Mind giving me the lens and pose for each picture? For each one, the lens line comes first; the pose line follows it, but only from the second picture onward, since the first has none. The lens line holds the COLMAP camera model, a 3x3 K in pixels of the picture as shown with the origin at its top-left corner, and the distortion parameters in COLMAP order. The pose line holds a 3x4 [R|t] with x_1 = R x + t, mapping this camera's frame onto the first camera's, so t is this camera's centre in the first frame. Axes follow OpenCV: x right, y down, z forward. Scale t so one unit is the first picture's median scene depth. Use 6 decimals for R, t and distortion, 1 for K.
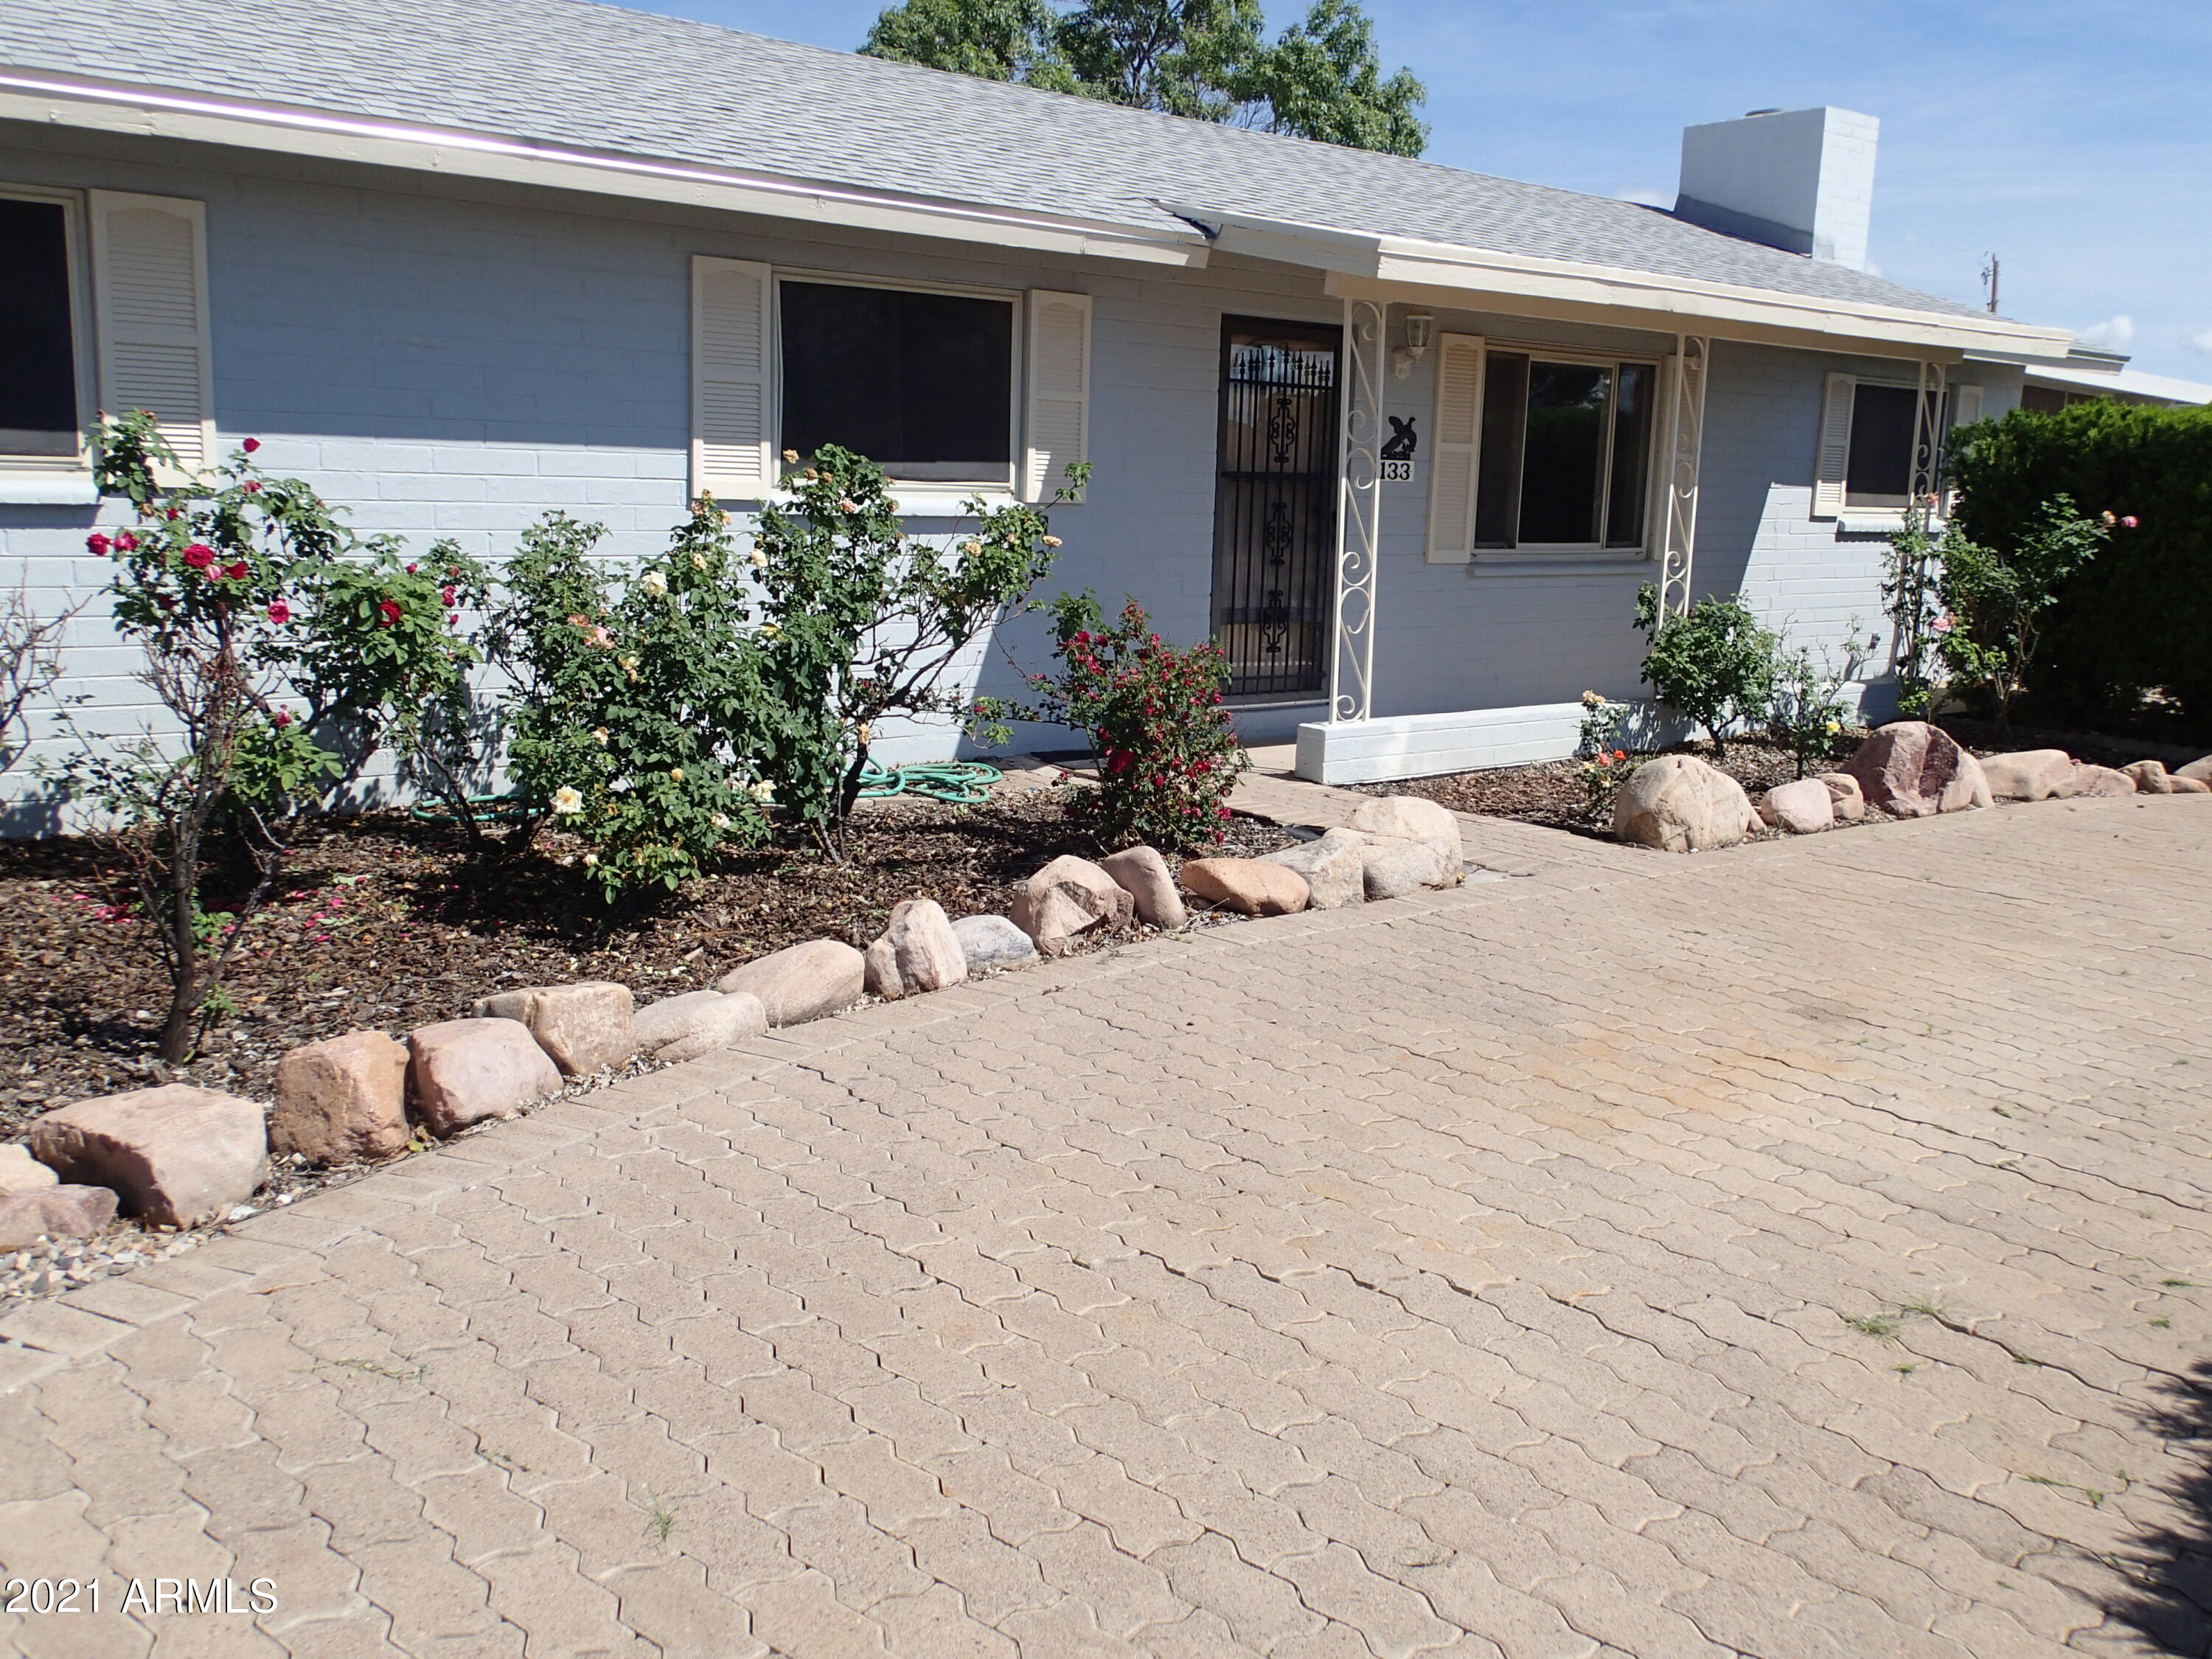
lens RADIAL K [[1830.3, 0, 1104.0], [0, 1830.3, 826.5], [0, 0, 1]] dist [-0.030182, -0.001653]
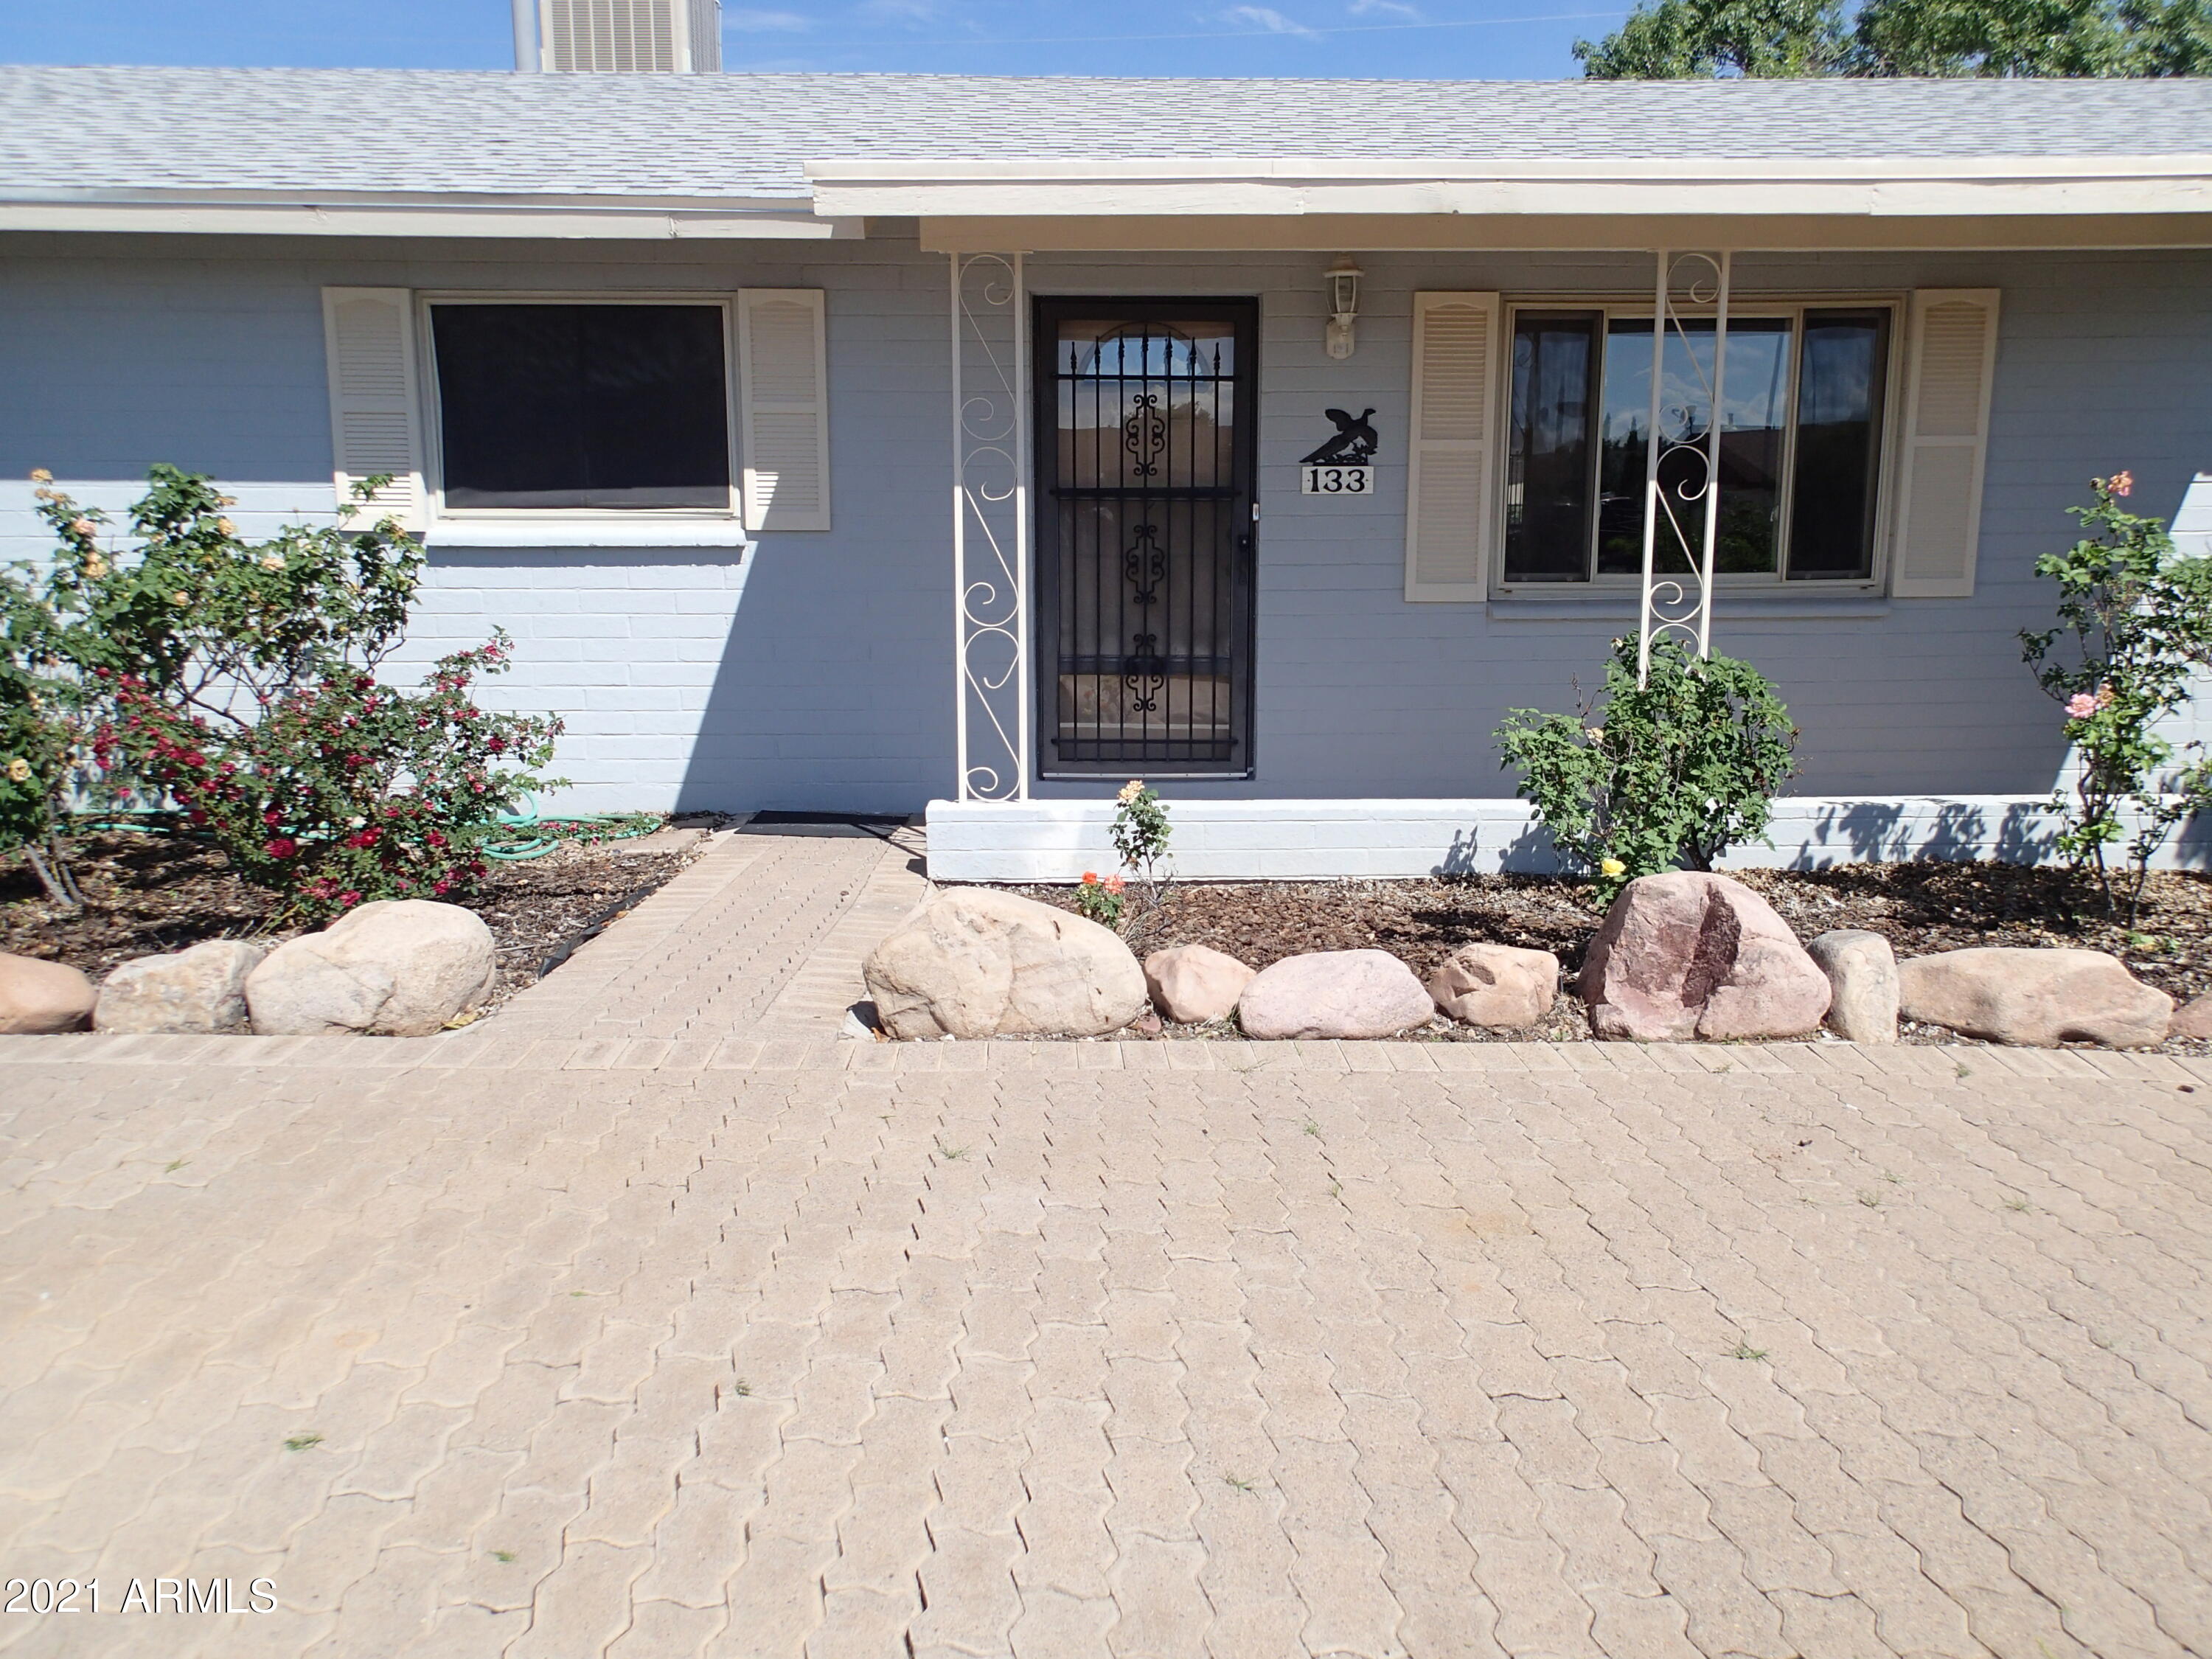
lens RADIAL K [[1634.0, 0, 1119.4], [0, 1634.0, 832.9], [0, 0, 1]] dist [0.003336, -0.011516]
pose [[0.807071, 0.085416, -0.584244, 0.576327], [-0.089037, 0.995772, 0.022586, -0.063189], [0.583703, 0.033791, 0.811264, 0.456912]]
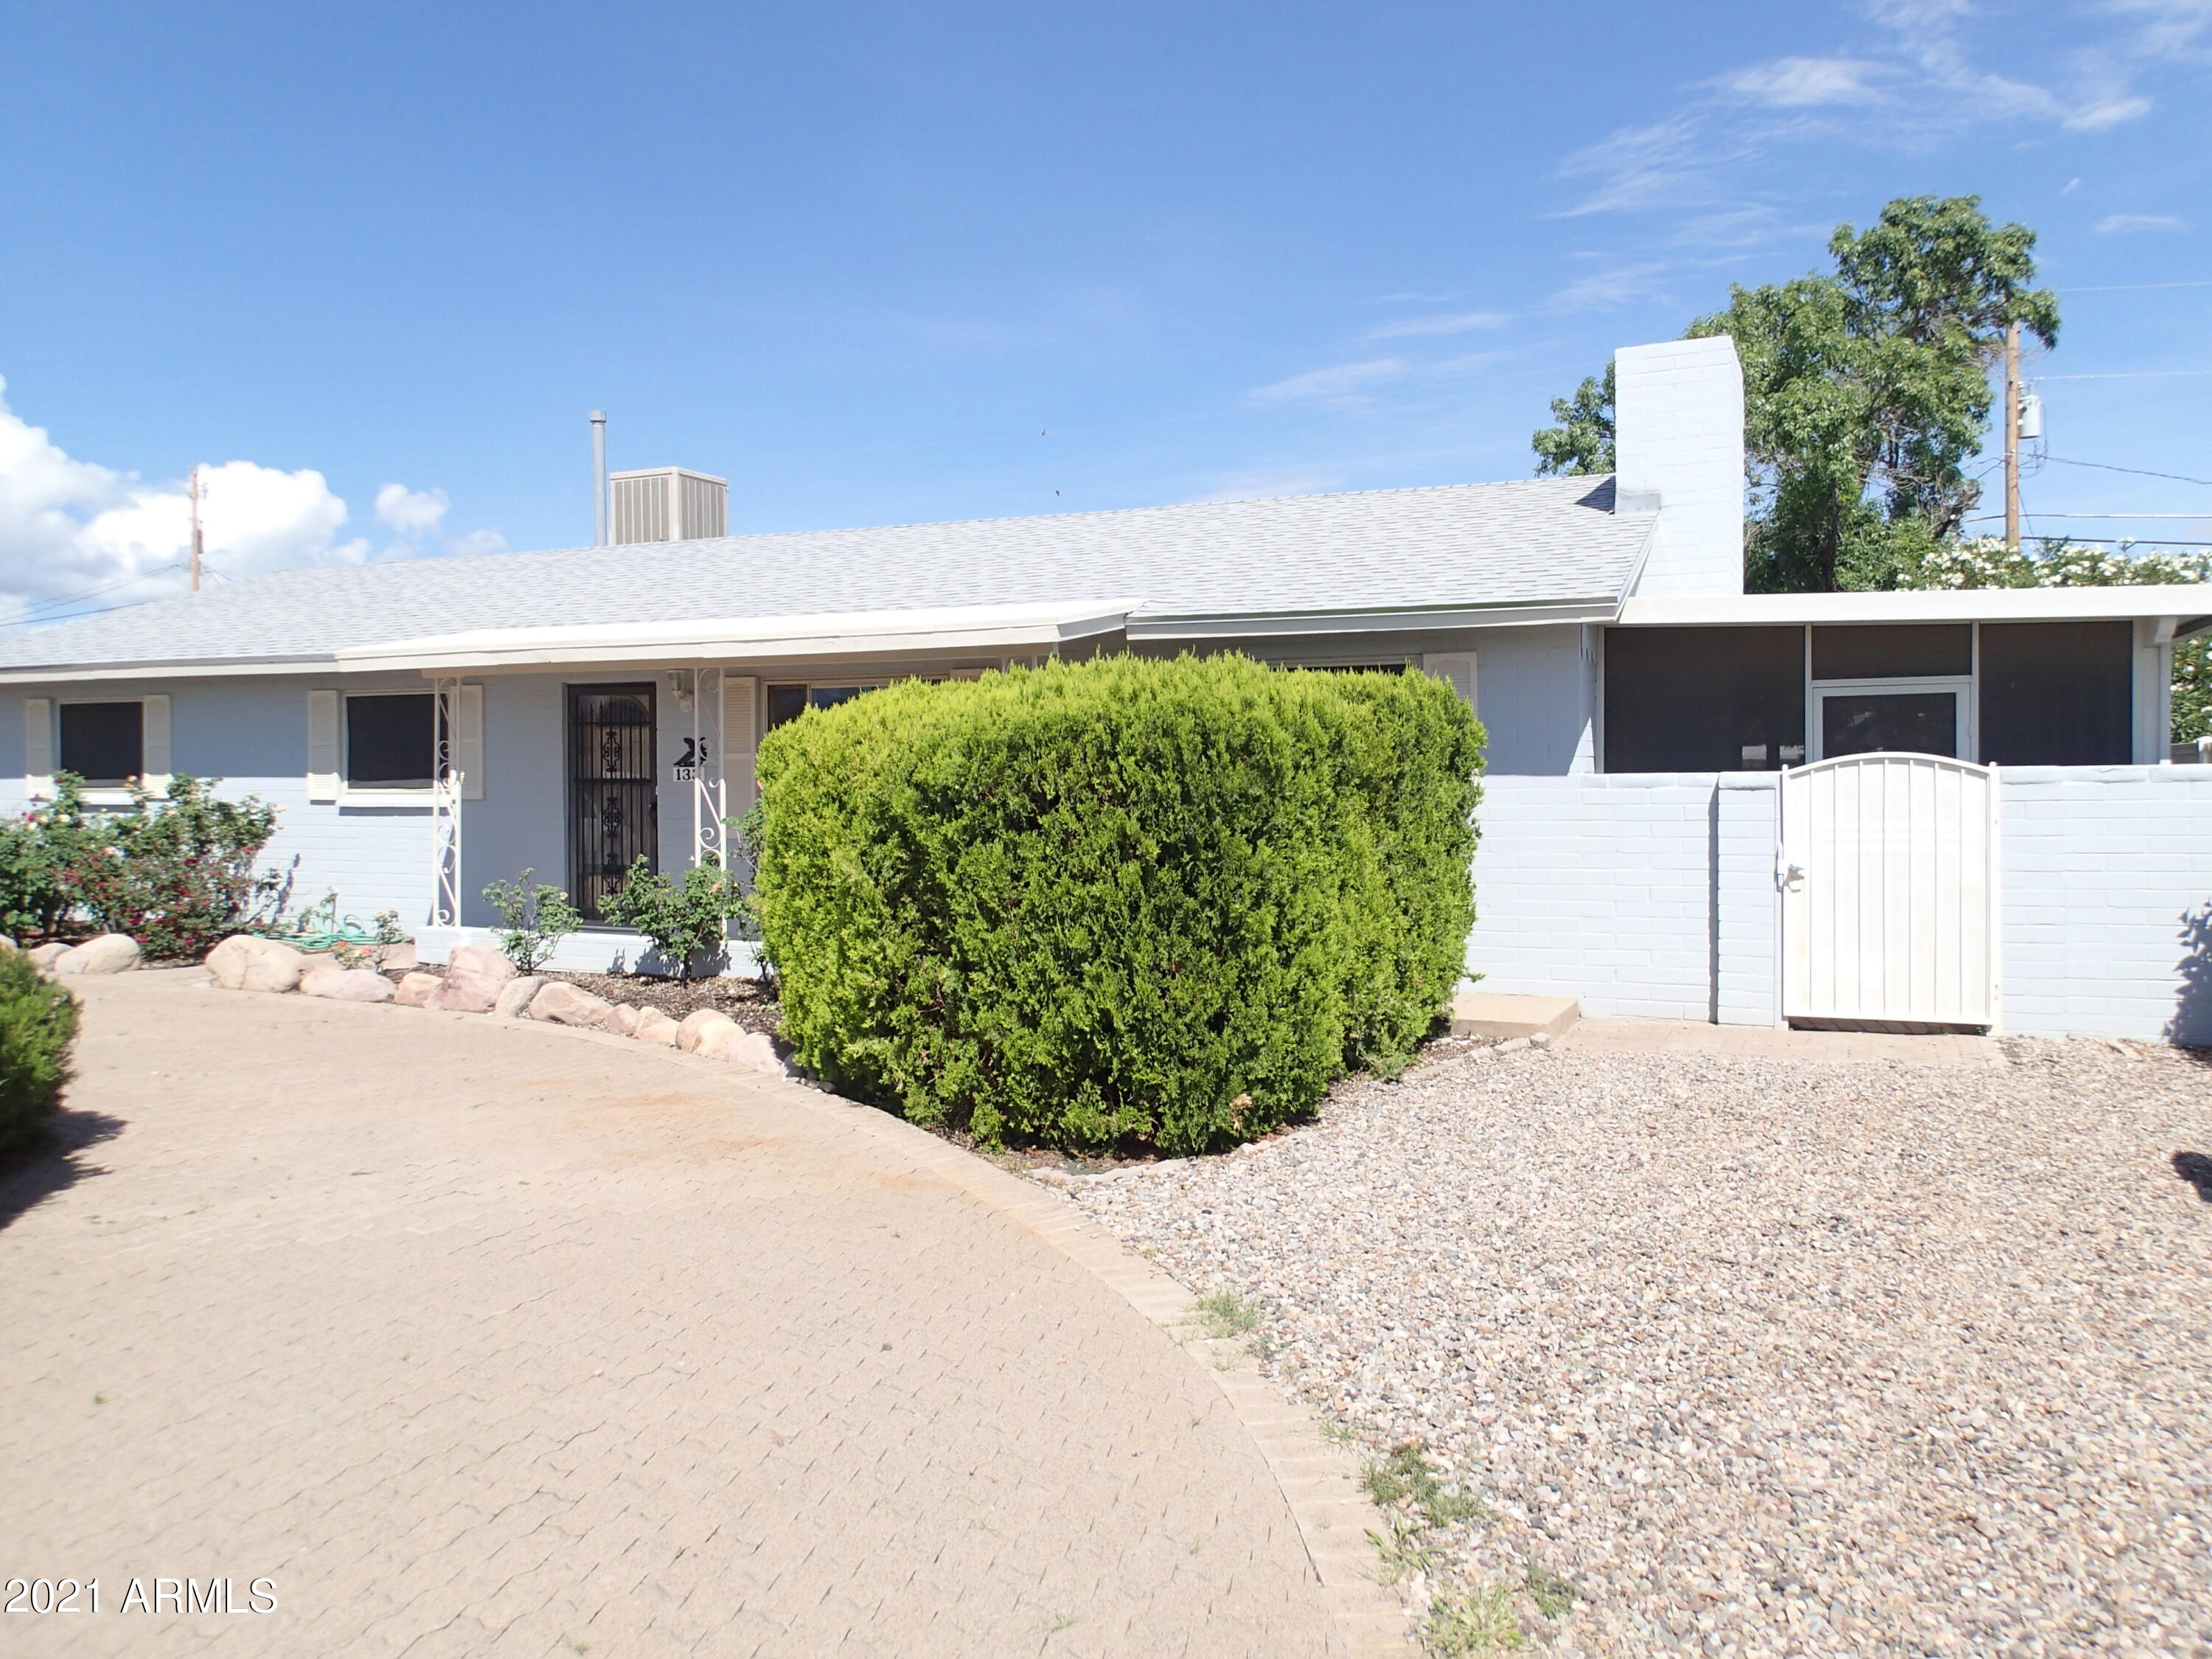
lens RADIAL K [[1634.0, 0, 1094.4], [0, 1634.0, 820.6], [0, 0, 1]] dist [0.003336, -0.011516]
pose [[0.461739, -0.007595, -0.886983, 1.686645], [-0.151621, 0.984571, -0.087360, -0.108809], [0.873961, 0.174822, 0.453463, 0.809631]]
